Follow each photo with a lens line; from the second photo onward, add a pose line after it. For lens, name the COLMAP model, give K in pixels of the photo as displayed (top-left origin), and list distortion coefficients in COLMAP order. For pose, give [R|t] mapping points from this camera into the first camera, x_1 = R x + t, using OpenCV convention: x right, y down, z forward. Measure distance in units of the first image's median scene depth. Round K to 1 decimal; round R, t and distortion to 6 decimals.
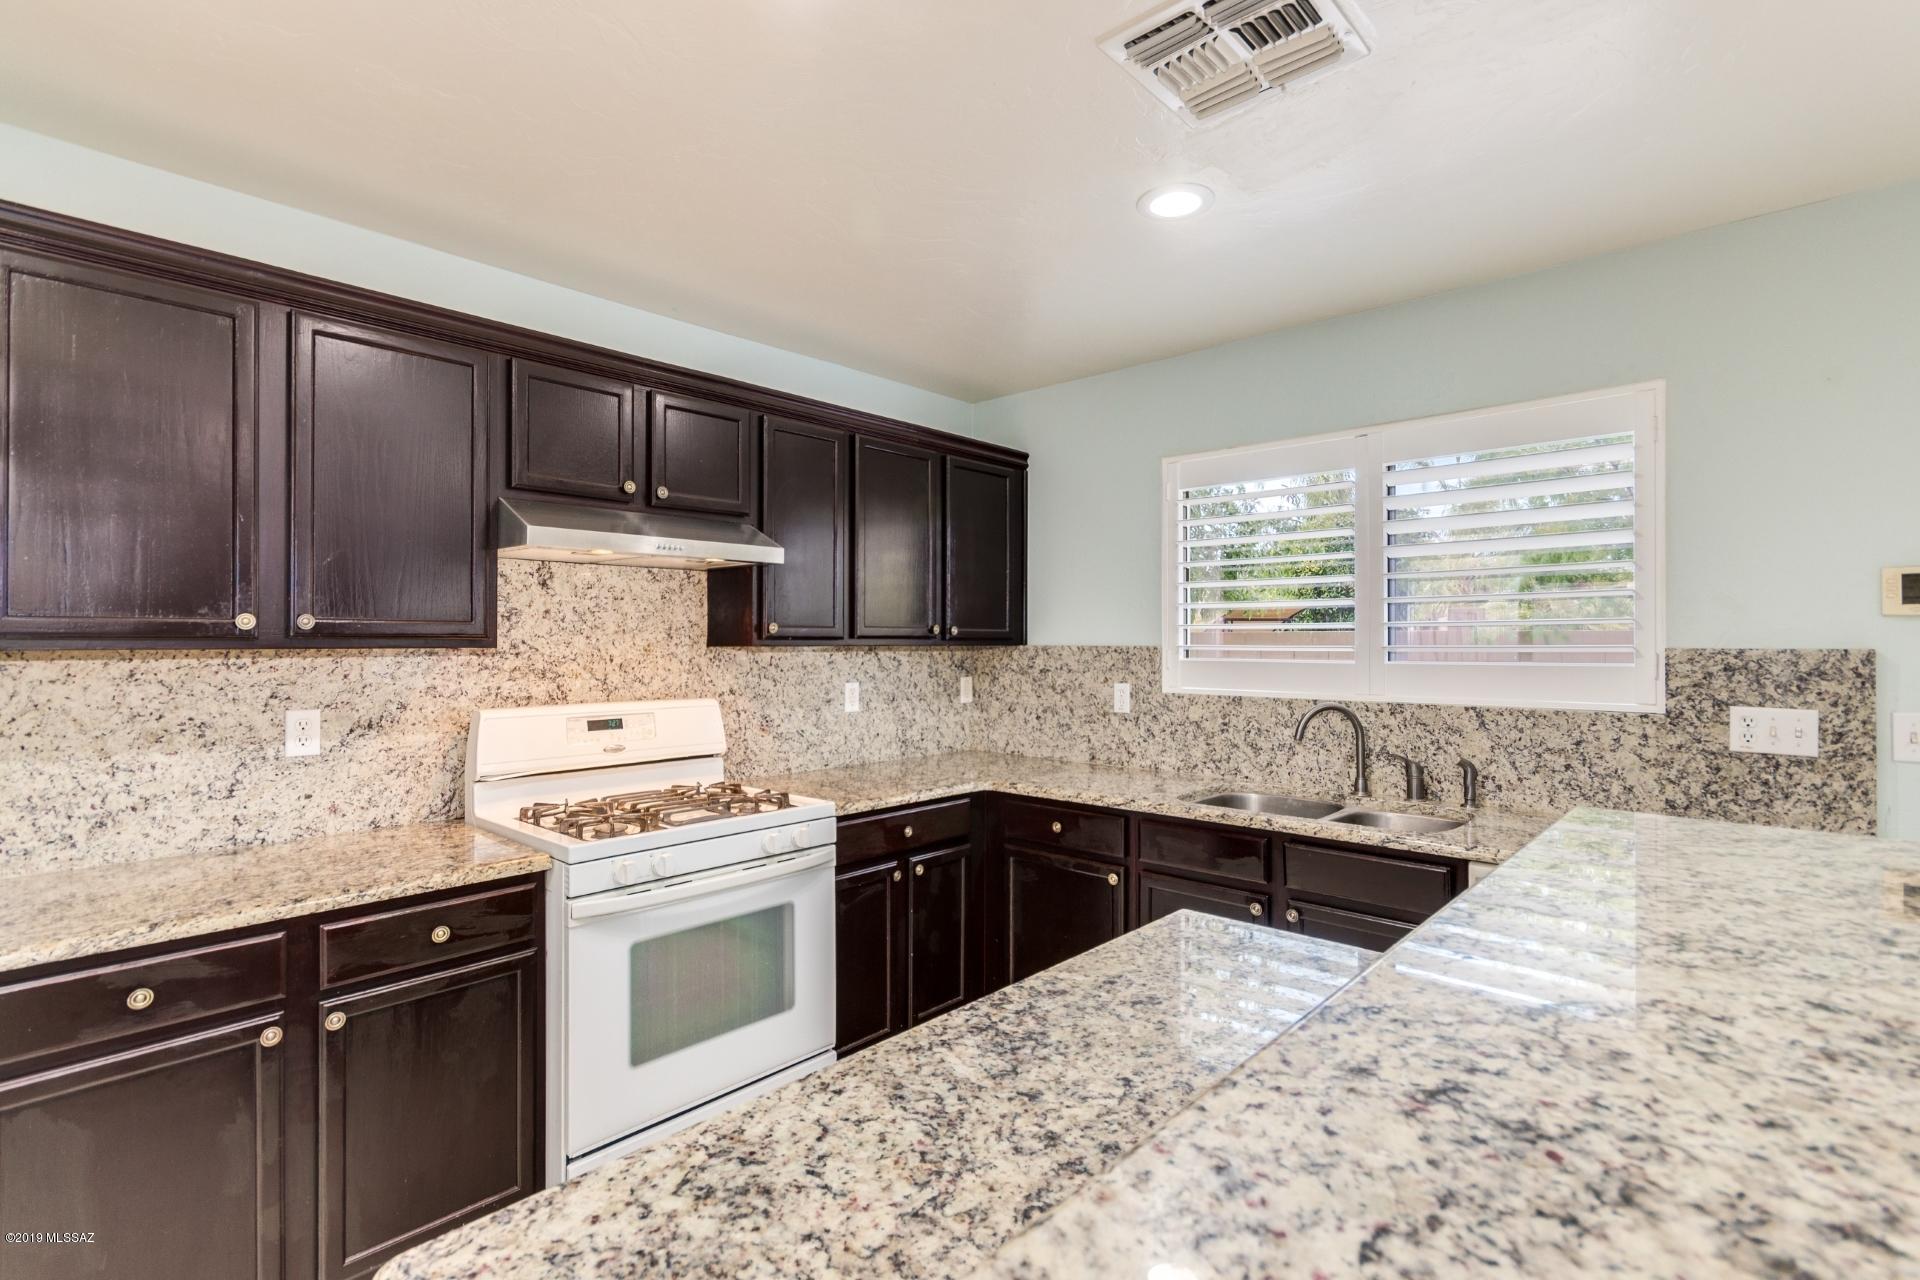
lens RADIAL K [[896.0, 0, 964.5], [0, 896.0, 639.7], [0, 0, 1]] dist [-0.003929, 0.000215]
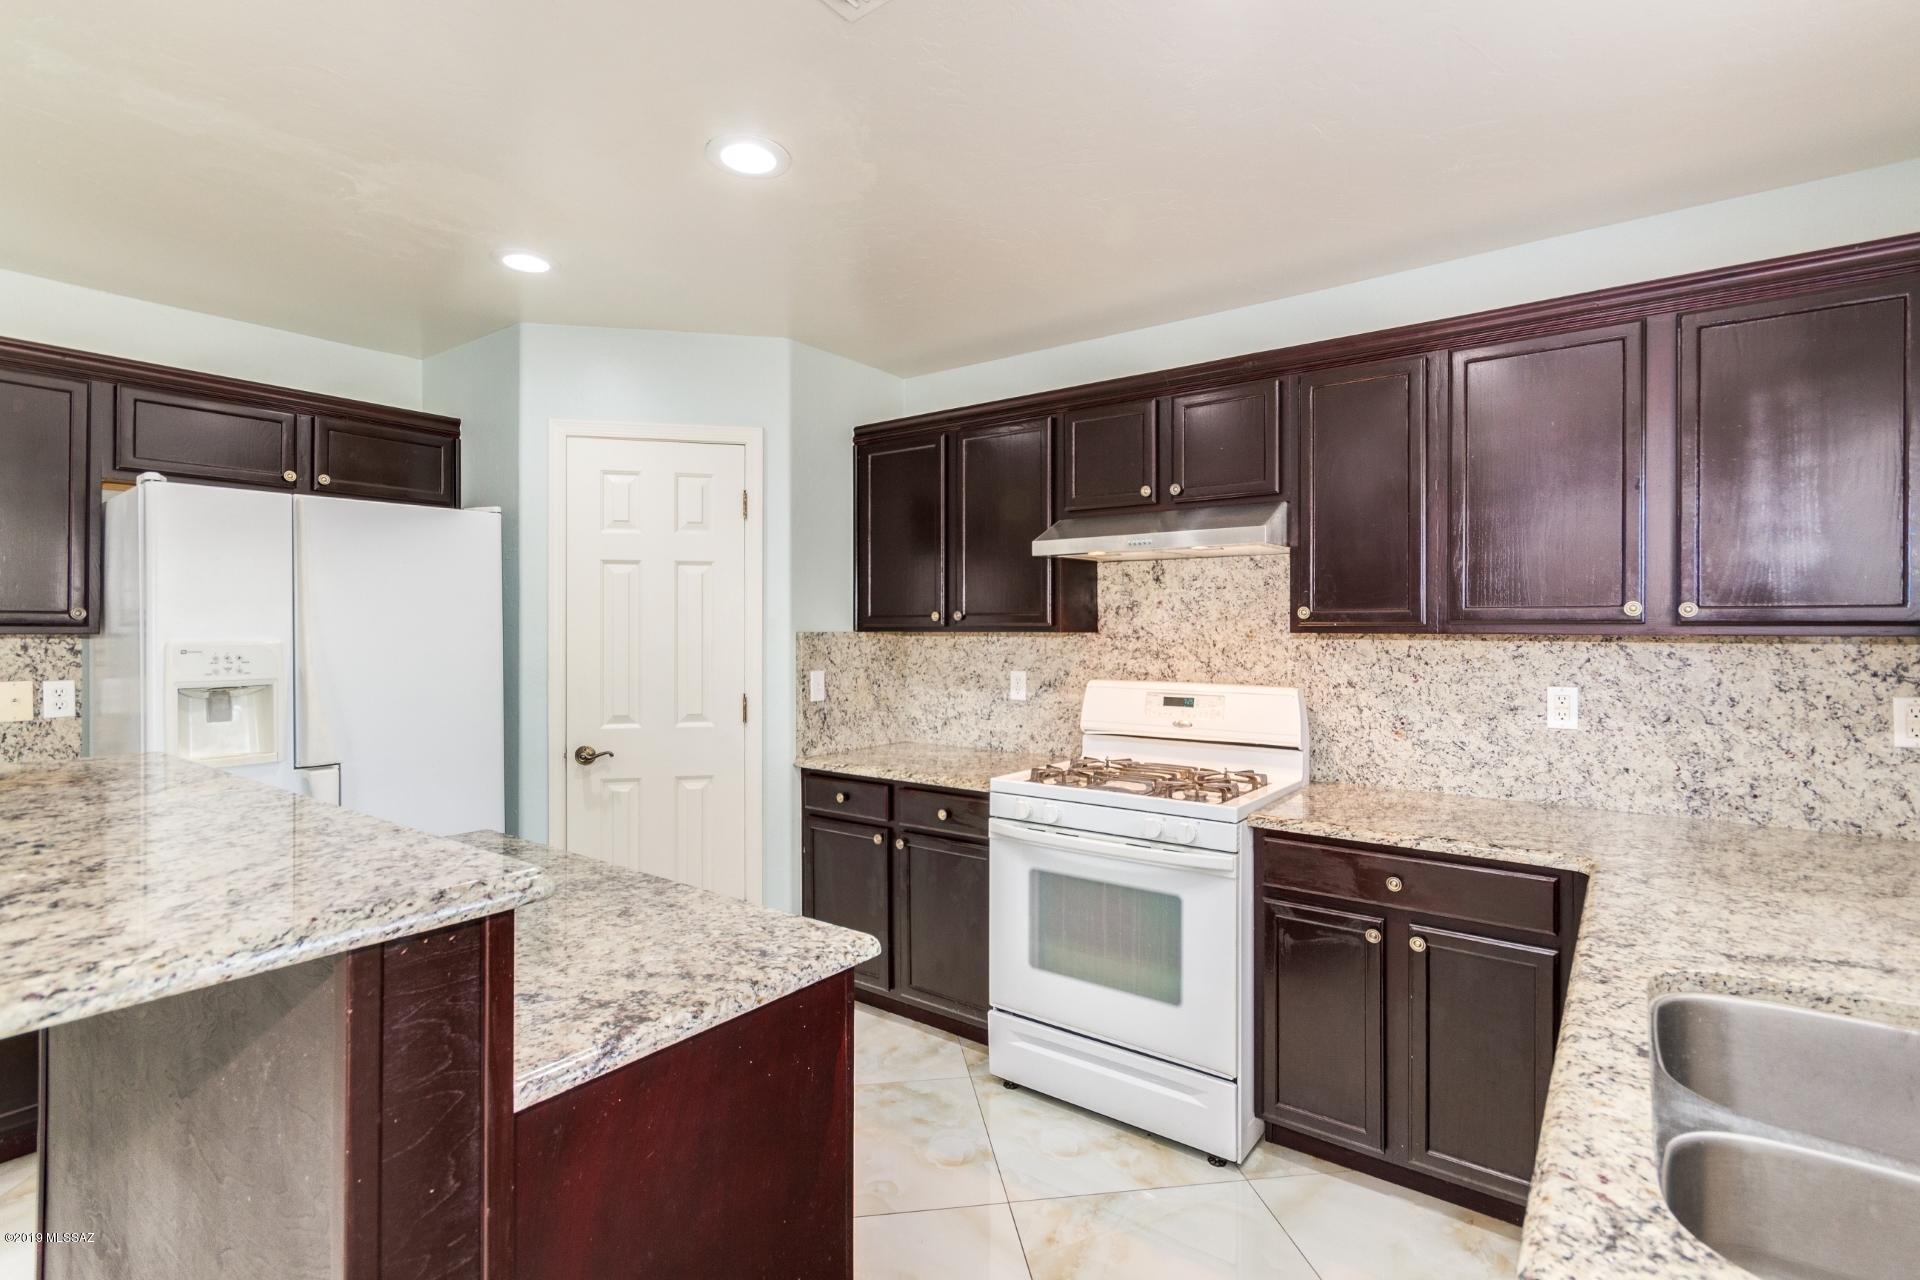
lens RADIAL K [[896.0, 0, 960.1], [0, 896.0, 626.0], [0, 0, 1]] dist [-0.003929, 0.000215]
pose [[0.103759, -0.000944, -0.994602, 0.680863], [0.001716, 0.999998, -0.000770, 0.000287], [0.994601, -0.001626, 0.103760, 0.605432]]
